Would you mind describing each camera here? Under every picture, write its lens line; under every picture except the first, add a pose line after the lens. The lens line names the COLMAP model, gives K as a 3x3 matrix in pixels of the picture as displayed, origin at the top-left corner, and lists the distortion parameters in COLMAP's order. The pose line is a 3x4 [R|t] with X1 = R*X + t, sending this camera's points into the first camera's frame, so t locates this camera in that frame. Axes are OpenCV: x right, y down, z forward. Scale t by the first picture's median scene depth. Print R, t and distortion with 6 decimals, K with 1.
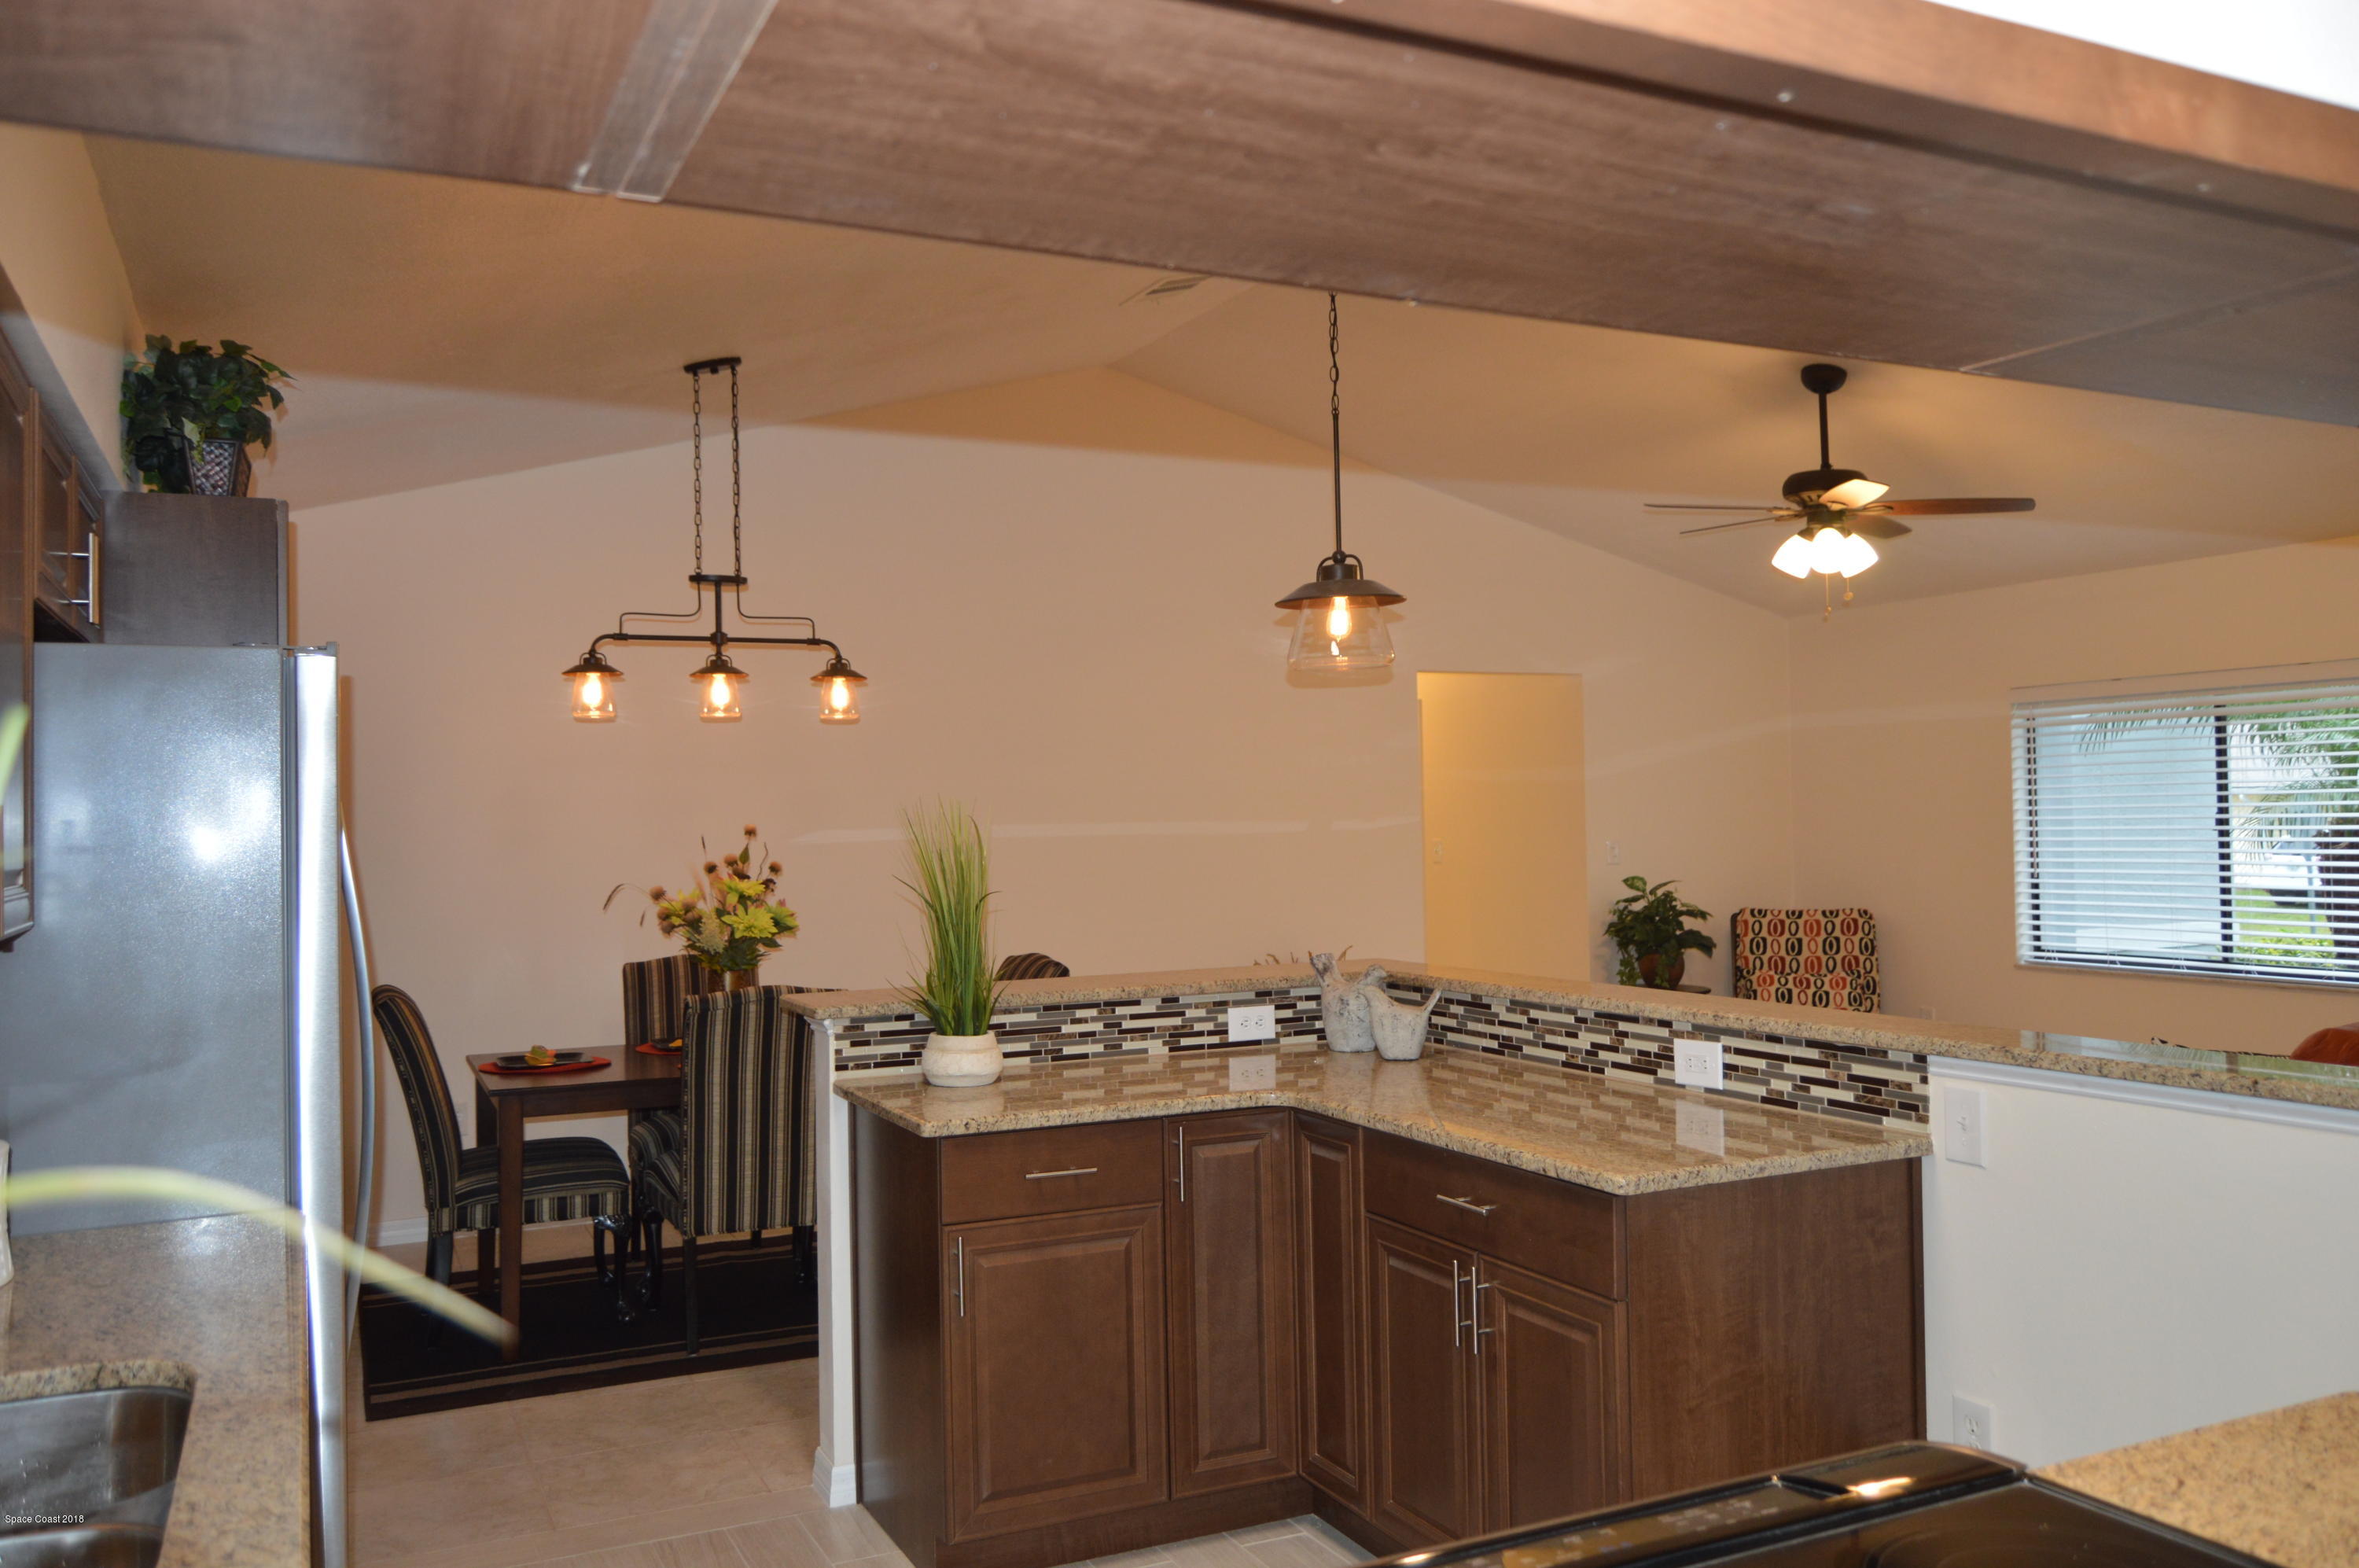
lens RADIAL K [[1850.9, 0, 1188.8], [0, 1850.9, 781.3], [0, 0, 1]] dist [-0.018832, 0.014169]
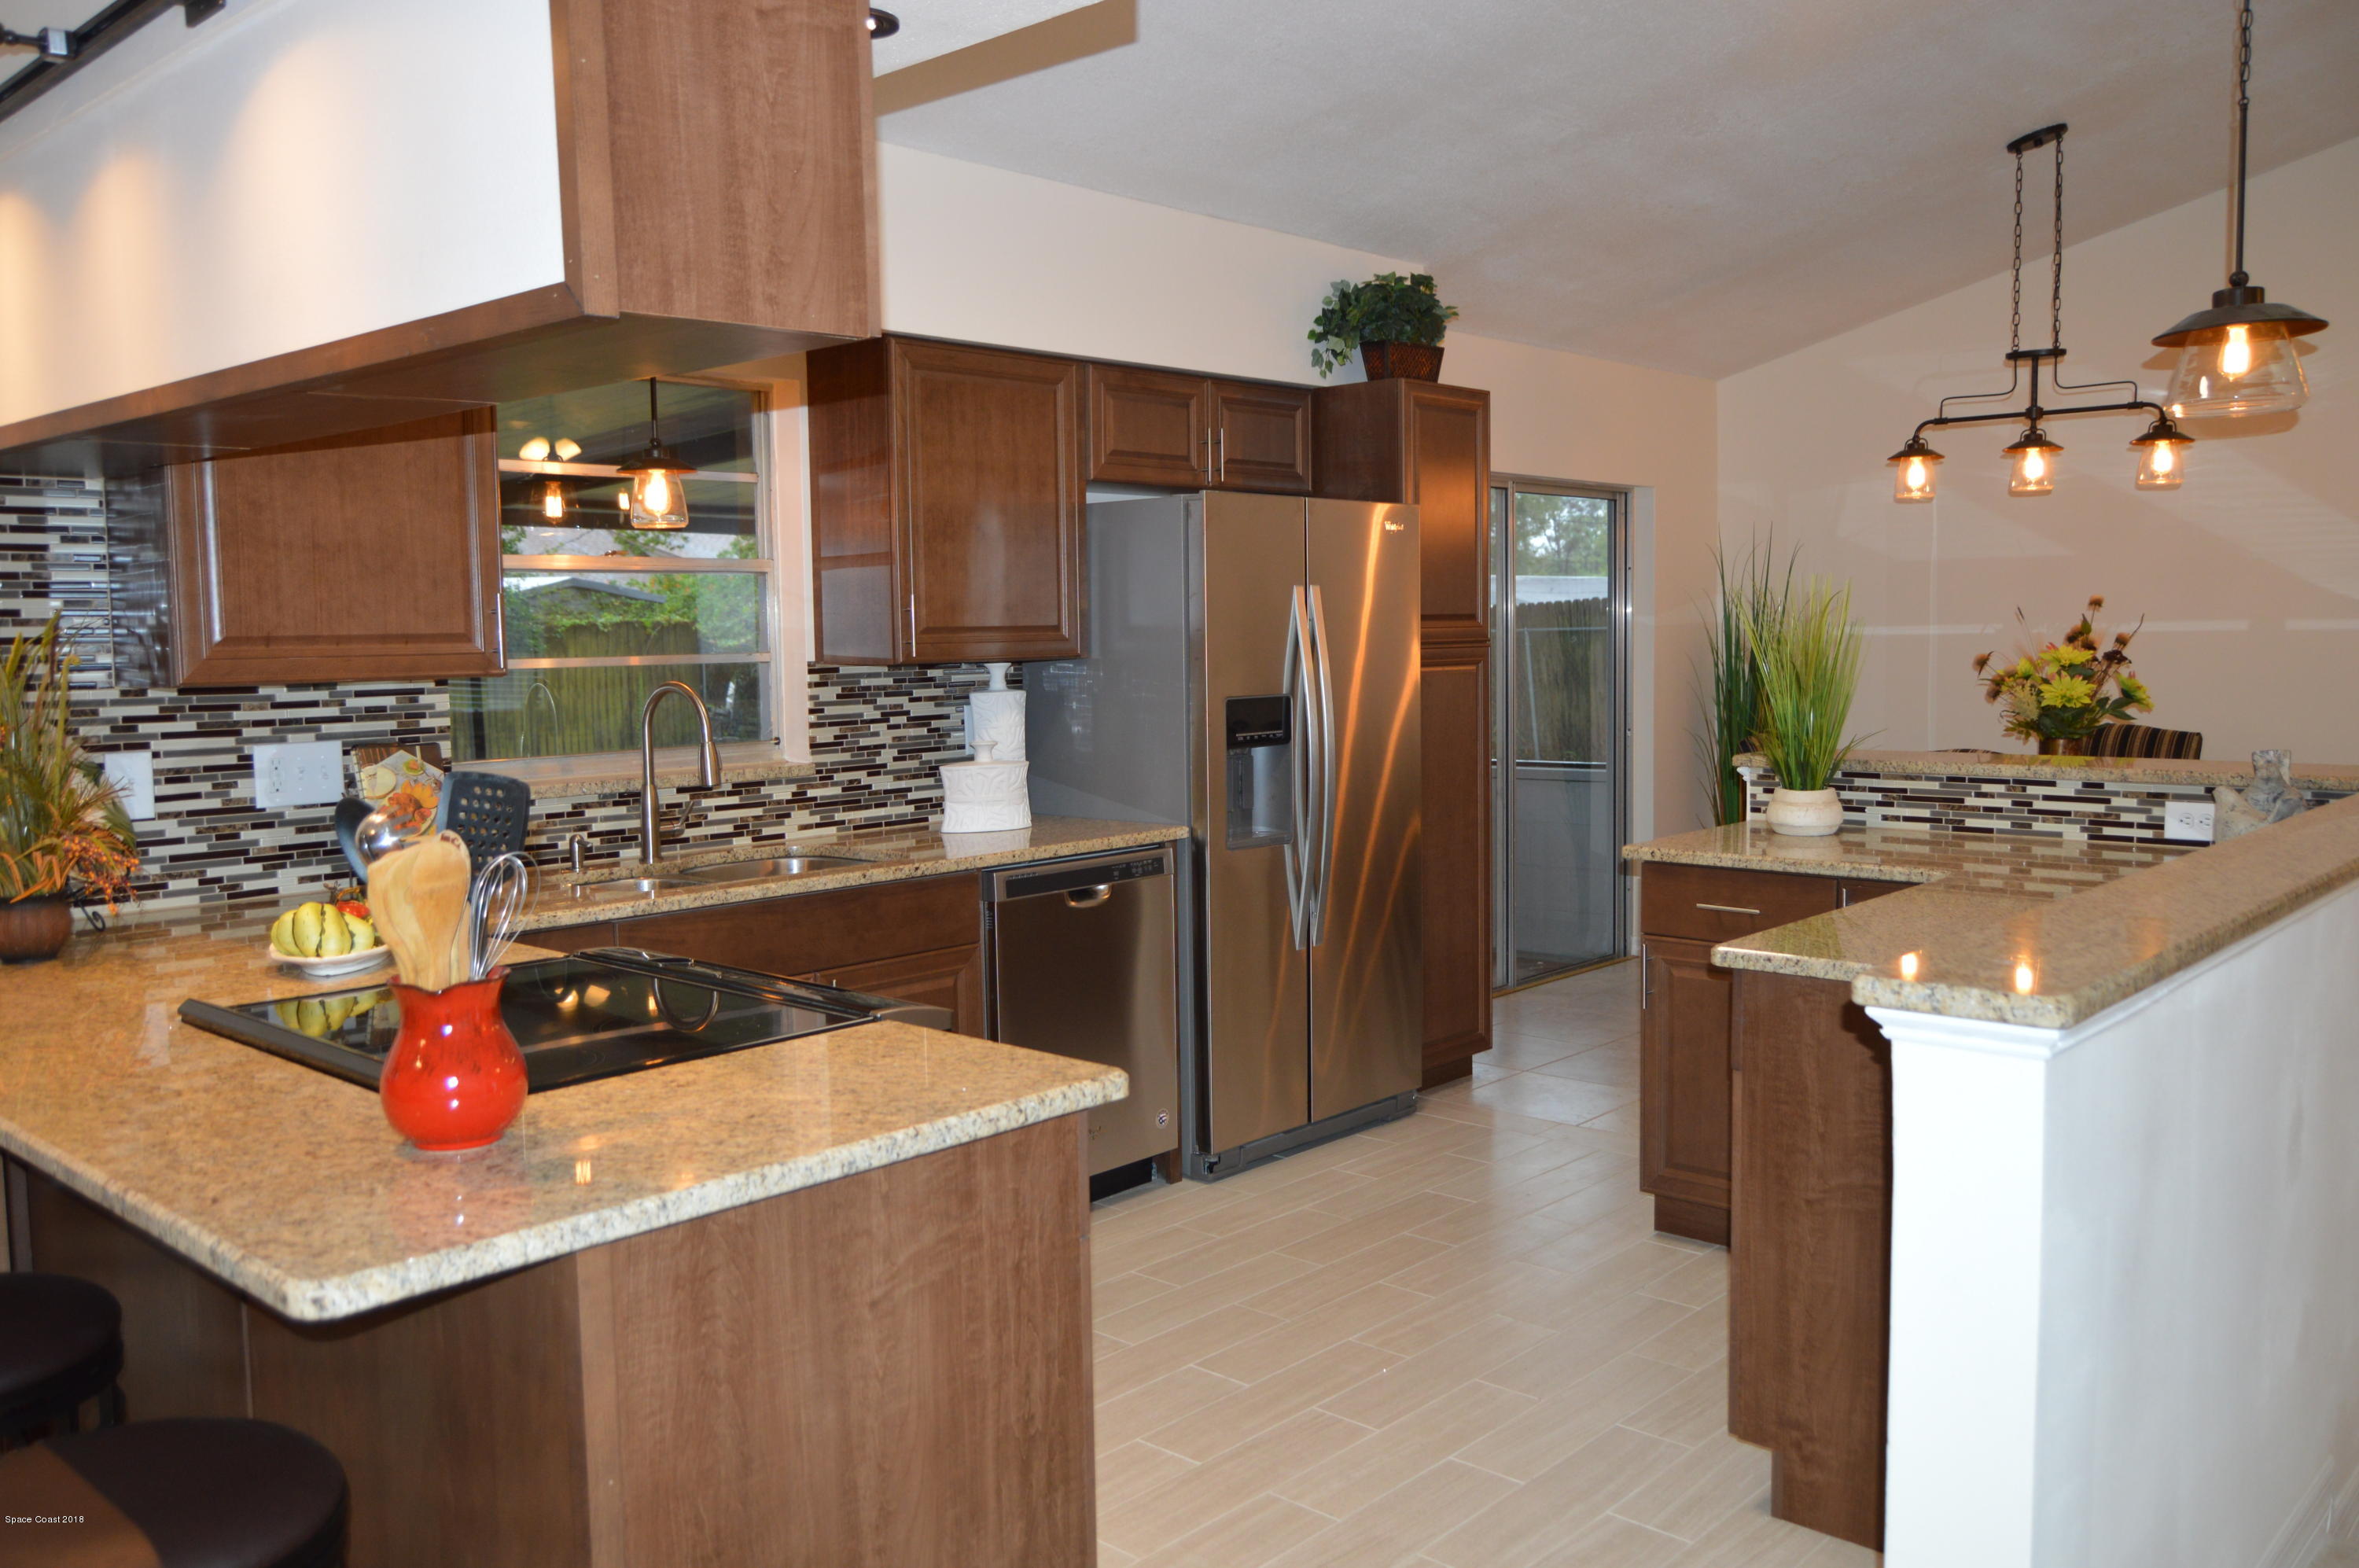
lens RADIAL K [[1850.9, 0, 1186.3], [0, 1850.9, 781.6], [0, 0, 1]] dist [-0.018832, 0.014169]
pose [[0.372468, 0.091037, -0.923569, 0.668334], [0.027668, 0.993645, 0.109102, 0.001373], [0.927633, -0.066190, 0.367582, 0.222695]]
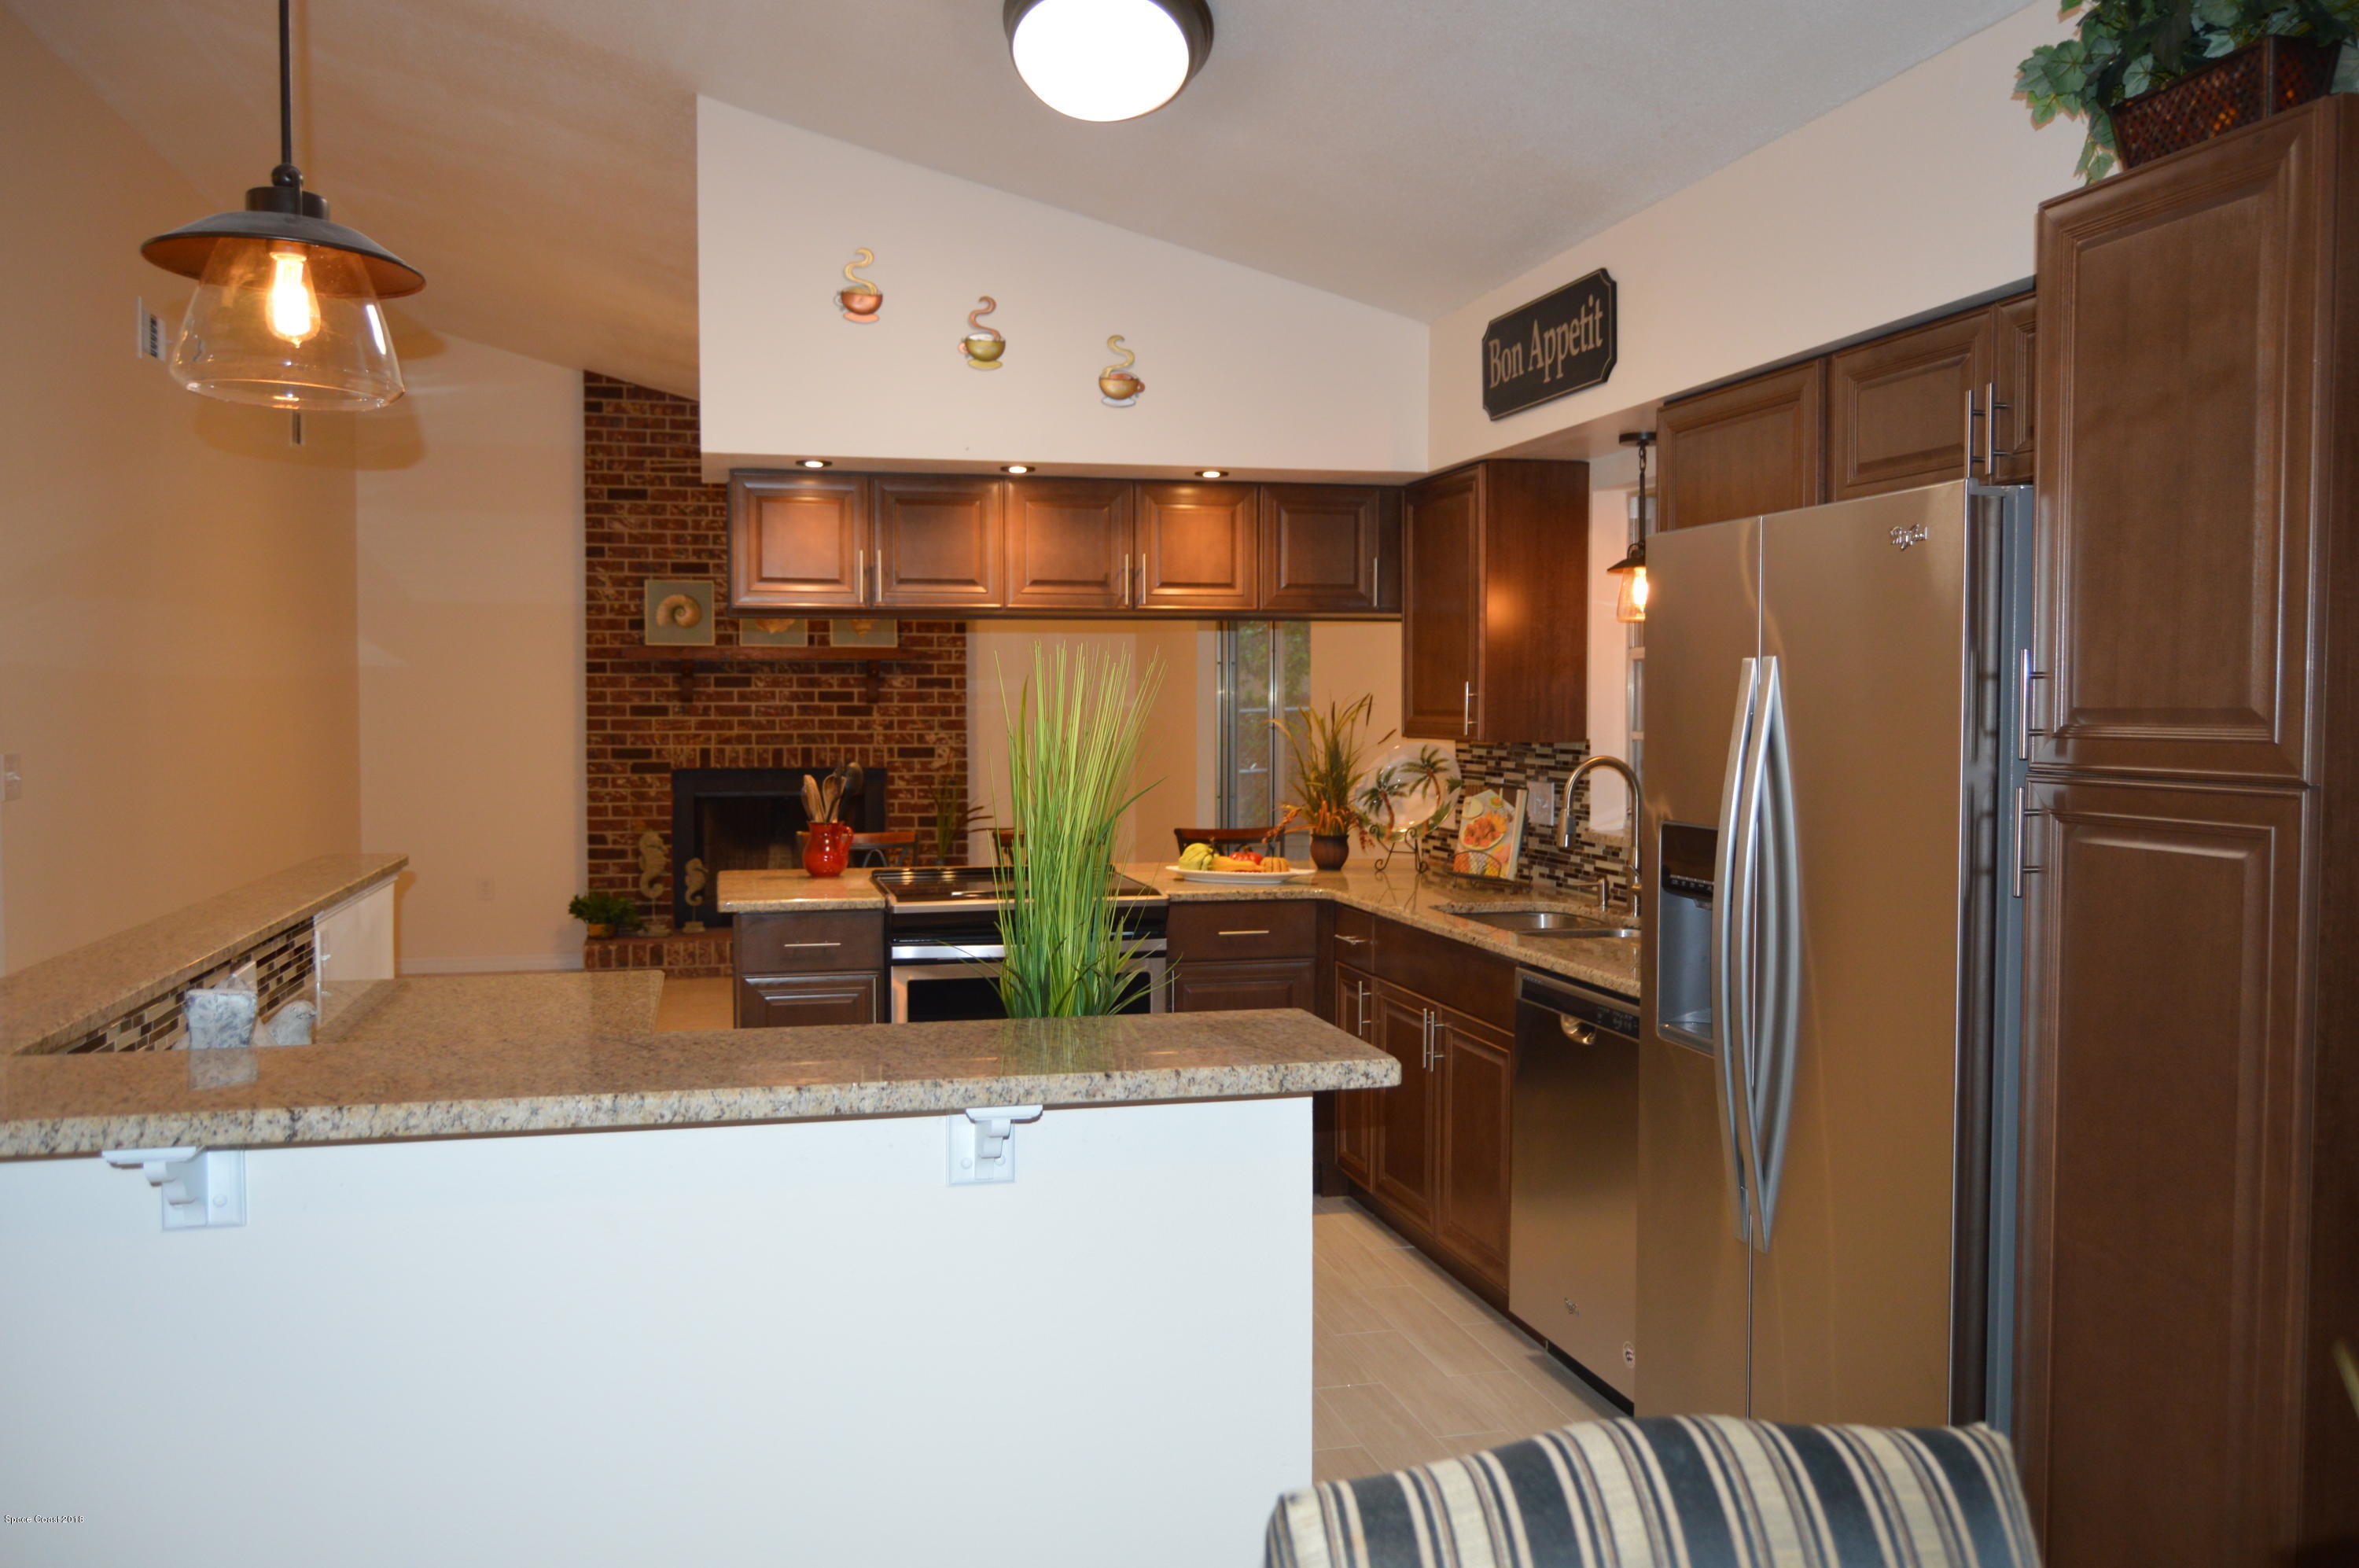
lens RADIAL K [[1850.9, 0, 1187.7], [0, 1850.9, 775.2], [0, 0, 1]] dist [-0.018832, 0.014169]
pose [[-0.980442, 0.009763, 0.196565, -0.248823], [0.012931, 0.999806, 0.014840, 0.037329], [-0.196382, 0.017092, -0.980379, 1.391887]]
